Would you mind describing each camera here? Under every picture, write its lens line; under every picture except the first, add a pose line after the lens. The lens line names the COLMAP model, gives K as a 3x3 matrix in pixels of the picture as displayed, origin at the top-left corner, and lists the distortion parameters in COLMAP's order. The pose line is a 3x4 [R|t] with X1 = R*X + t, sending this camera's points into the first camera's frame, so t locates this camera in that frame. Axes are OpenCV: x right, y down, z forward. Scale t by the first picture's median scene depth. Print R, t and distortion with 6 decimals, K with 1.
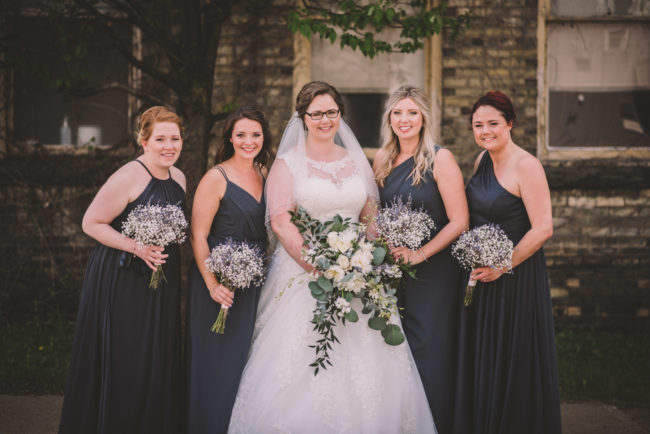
lens RADIAL K [[1562.4, 0, 311.4], [0, 1562.4, 215.9], [0, 0, 1]] dist [0.045002, 0.515863]
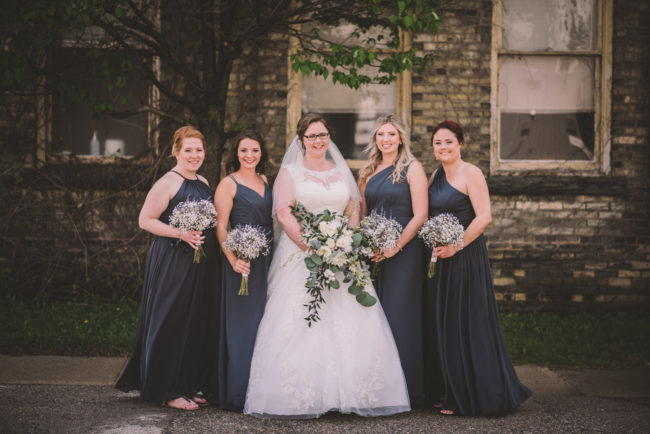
lens RADIAL K [[1582.5, 0, 325.0], [0, 1582.5, 217.0], [0, 0, 1]] dist [0.031856, 1.148755]
pose [[0.999770, 0.005769, 0.020645, -0.007140], [-0.005652, 0.999968, -0.005711, 0.007616], [-0.020677, 0.005593, 0.999771, -0.210955]]
